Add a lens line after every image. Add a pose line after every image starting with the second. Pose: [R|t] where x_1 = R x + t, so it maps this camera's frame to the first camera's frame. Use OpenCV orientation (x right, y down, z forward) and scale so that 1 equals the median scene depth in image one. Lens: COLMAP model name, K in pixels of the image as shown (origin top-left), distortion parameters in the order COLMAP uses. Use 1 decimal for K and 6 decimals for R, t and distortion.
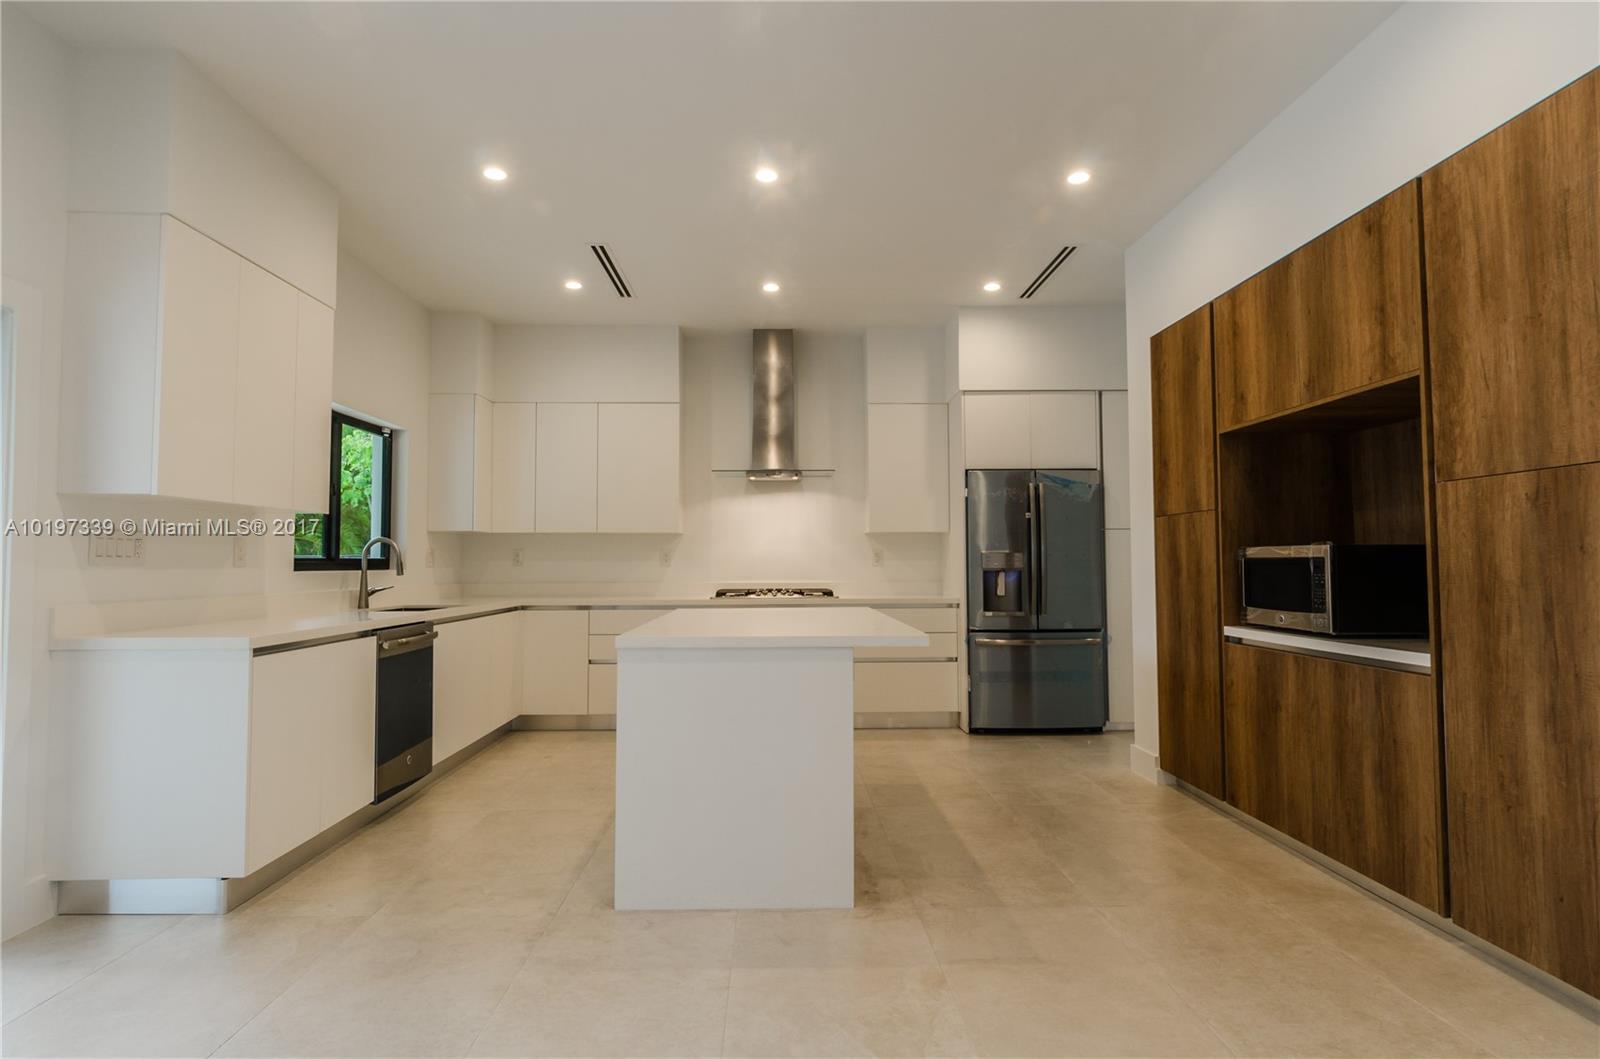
lens RADIAL K [[865.0, 0, 781.3], [0, 865.0, 526.1], [0, 0, 1]] dist [-0.002903, -0.001563]
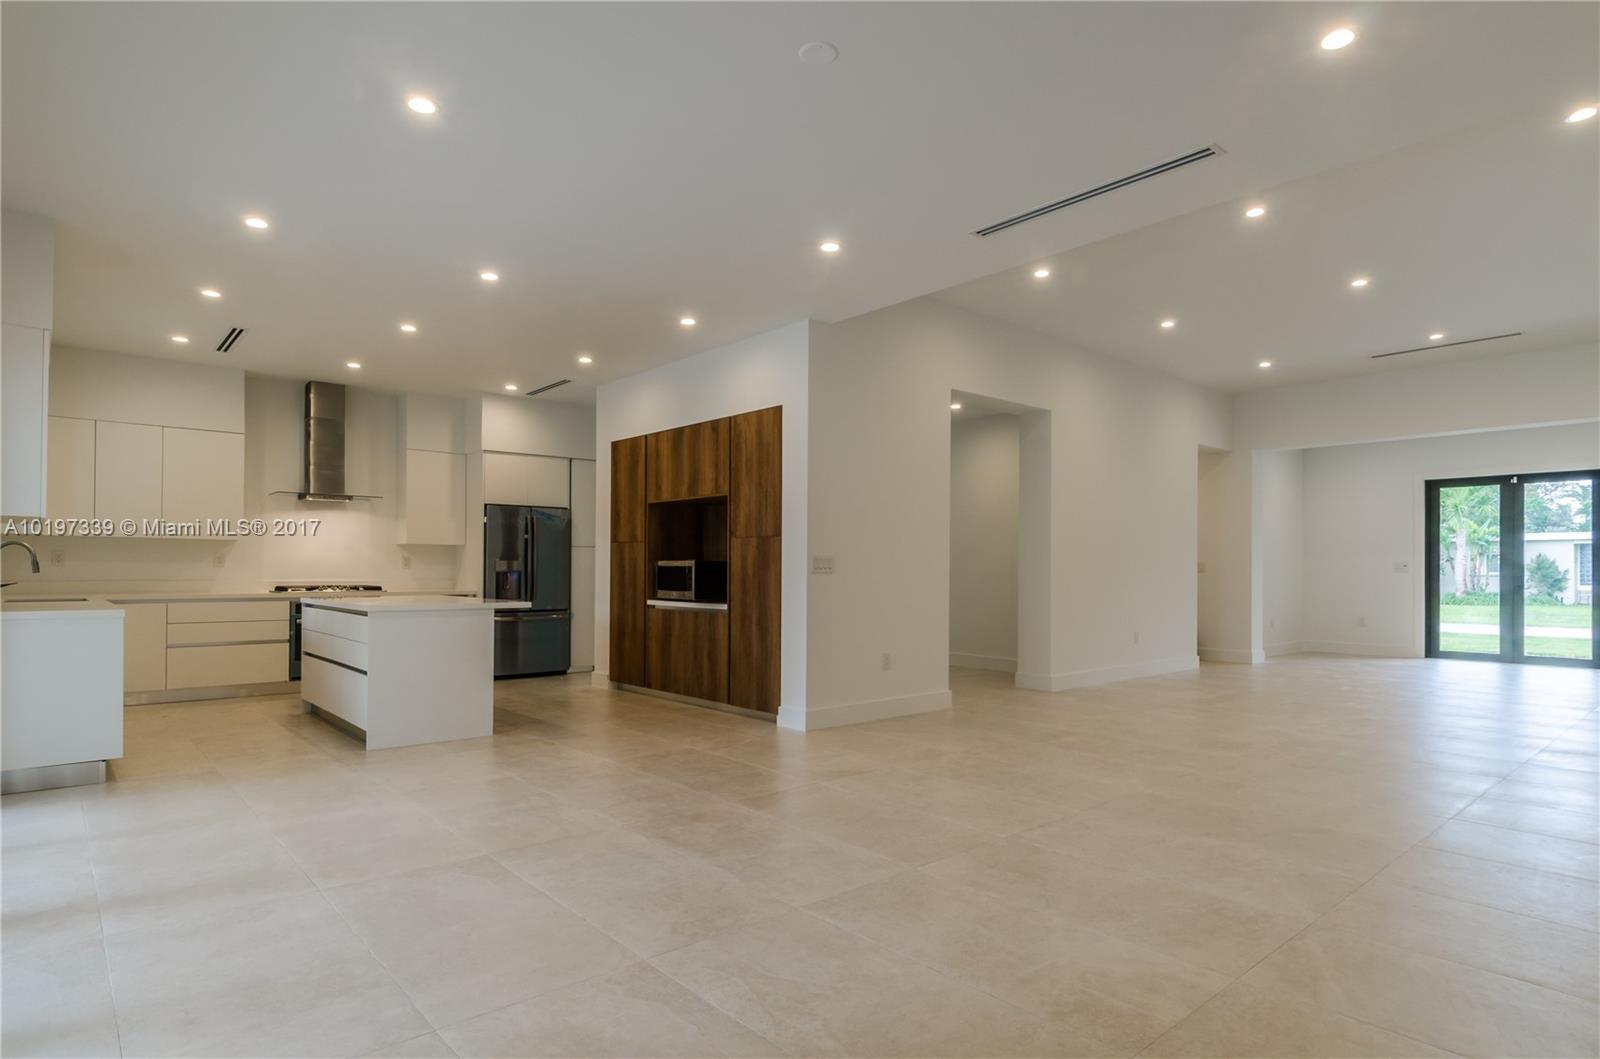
lens RADIAL K [[887.6, 0, 807.7], [0, 887.6, 565.6], [0, 0, 1]] dist [0.000479, -0.000099]
pose [[0.761471, 0.010889, 0.648107, -0.609304], [-0.037192, 0.998946, 0.026914, -0.037011], [-0.647131, -0.044598, 0.761074, -0.907719]]
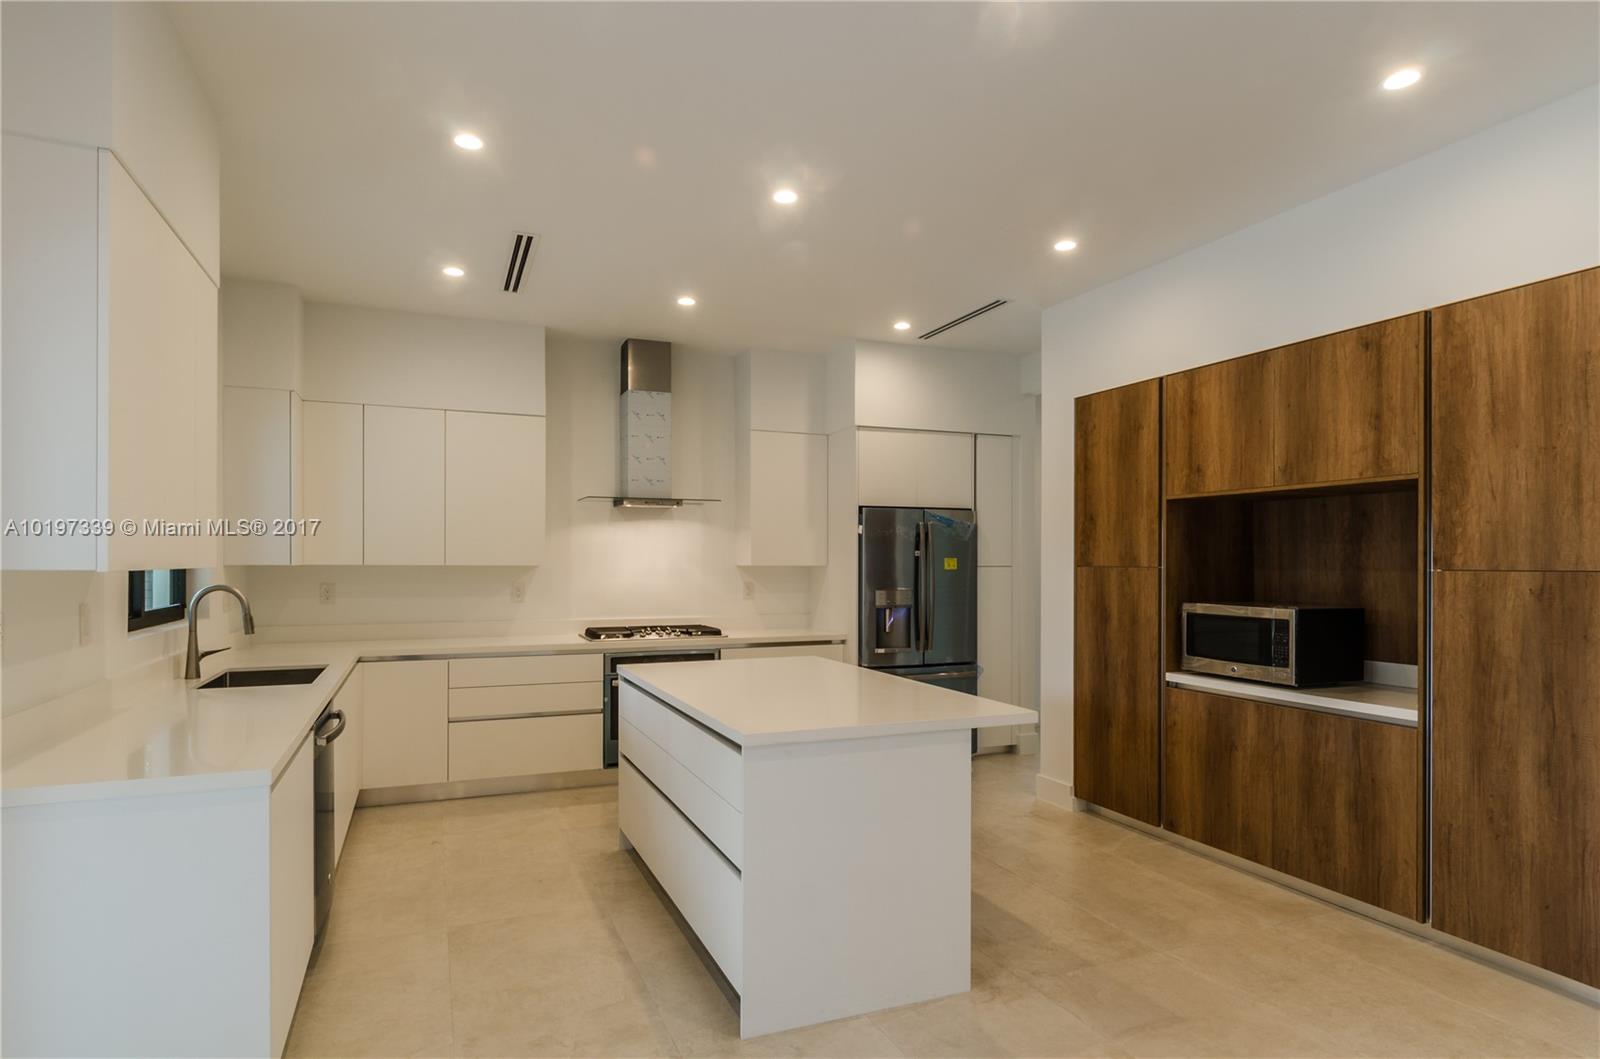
lens RADIAL K [[887.6, 0, 791.0], [0, 887.6, 565.5], [0, 0, 1]] dist [0.001498, -0.000681]
pose [[0.928814, 0.003986, 0.370524, -0.412625], [-0.022150, 0.998751, 0.044781, -0.071608], [-0.369883, -0.049800, 0.927743, 0.137740]]
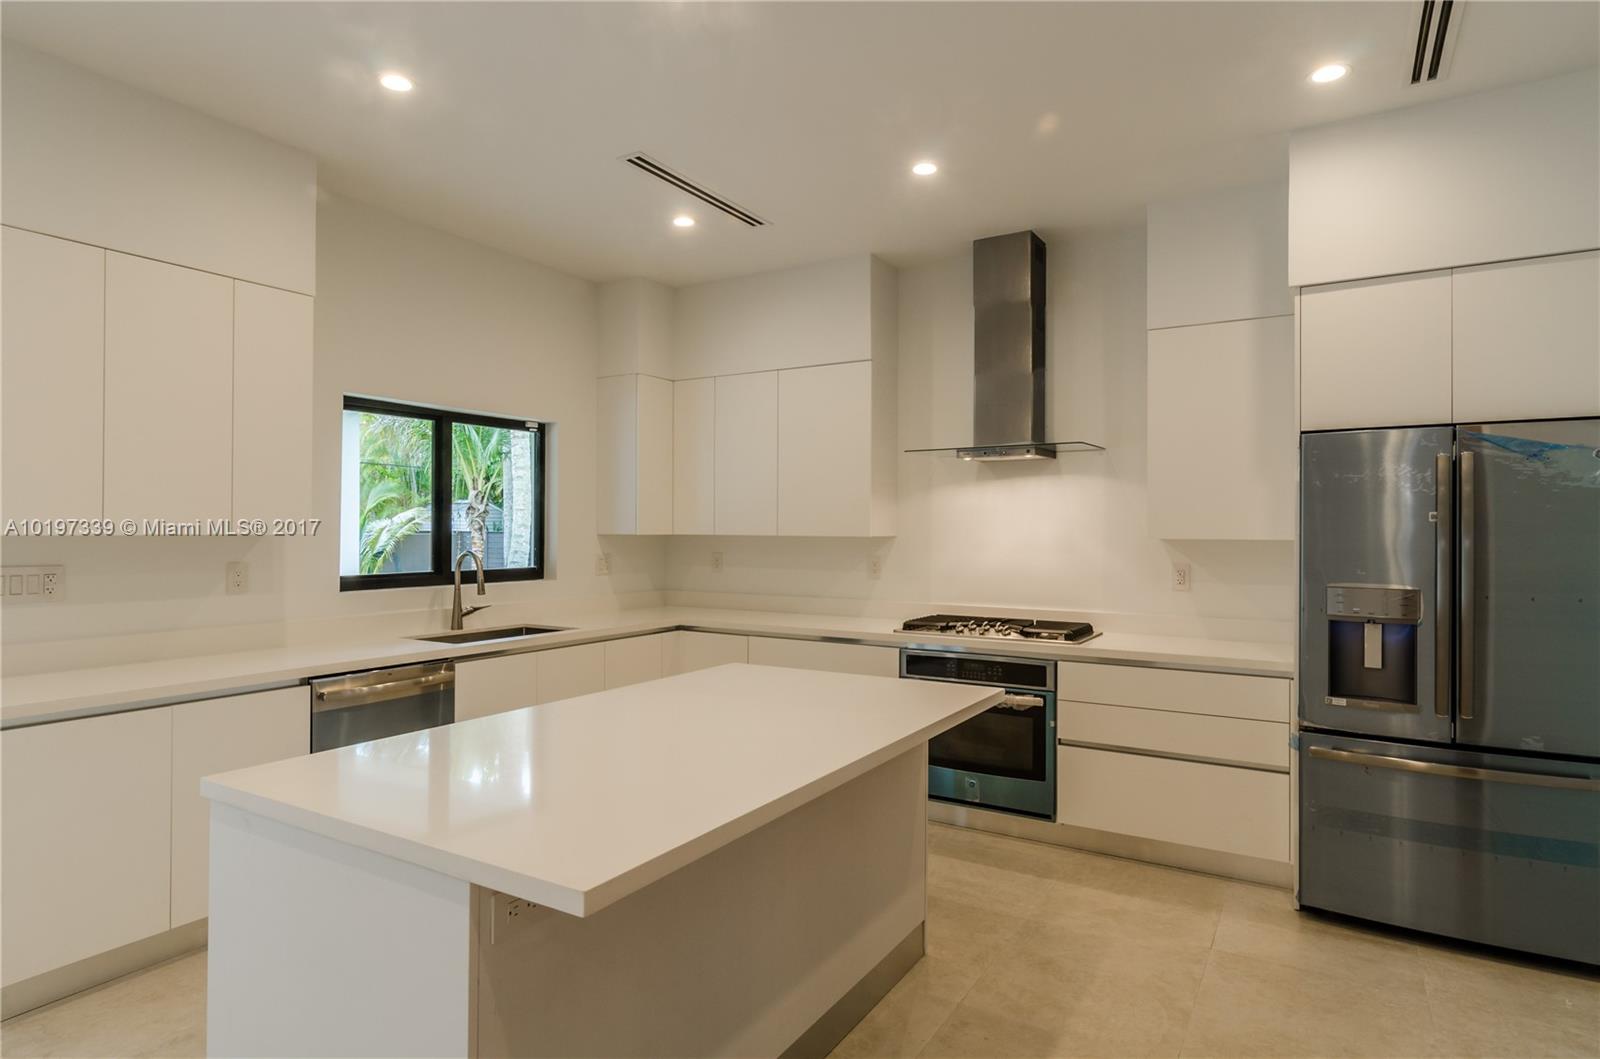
lens RADIAL K [[865.0, 0, 781.3], [0, 865.0, 526.1], [0, 0, 1]] dist [-0.002903, -0.001563]
pose [[0.840062, 0.004645, -0.542471, 0.407494], [0.016986, 0.999248, 0.034860, -0.053275], [0.542225, -0.038499, 0.839351, 0.631867]]
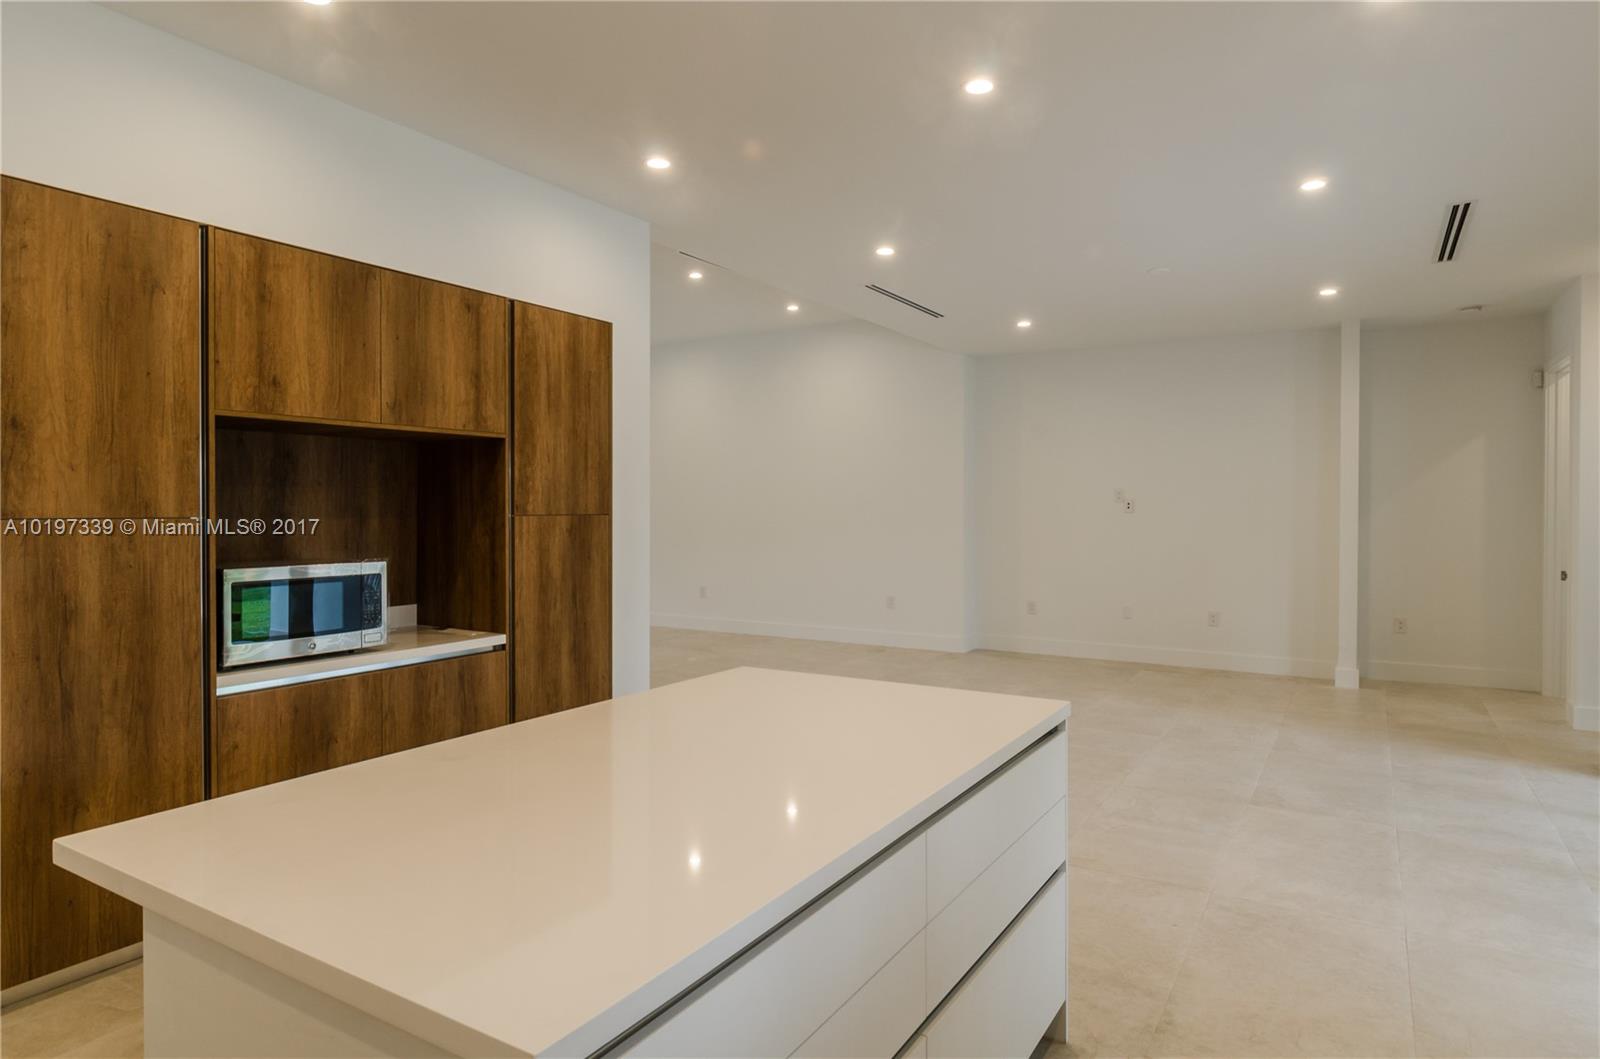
lens RADIAL K [[912.5, 0, 800.7], [0, 912.5, 510.8], [0, 0, 1]] dist [-0.035660, 0.000094]
pose [[-0.851236, -0.000881, 0.524782, -0.356954], [-0.022790, 0.999117, -0.035290, -0.011860], [-0.524287, -0.042000, -0.850505, 1.584099]]
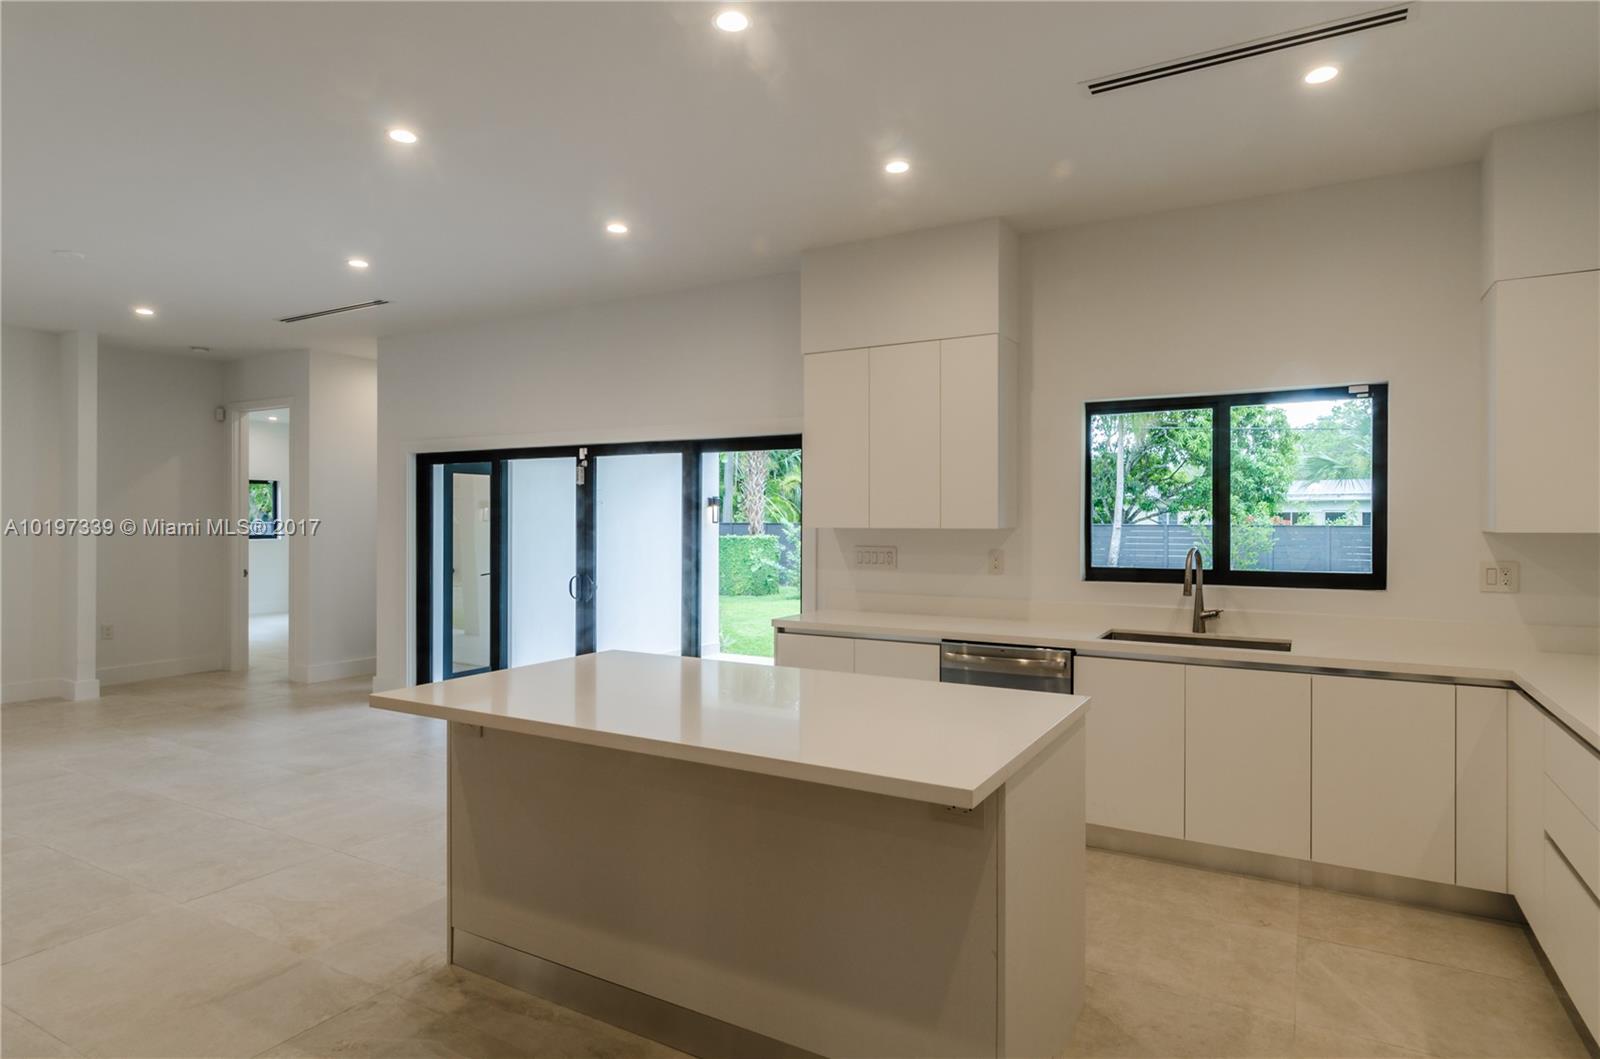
lens RADIAL K [[870.3, 0, 800.0], [0, 870.3, 529.5], [0, 0, 1]] dist [-0.002568, -0.000561]
pose [[-0.513515, 0.007369, -0.858049, 0.610131], [0.037609, 0.999195, -0.013927, -0.008291], [0.857256, -0.039422, -0.513379, 1.597215]]
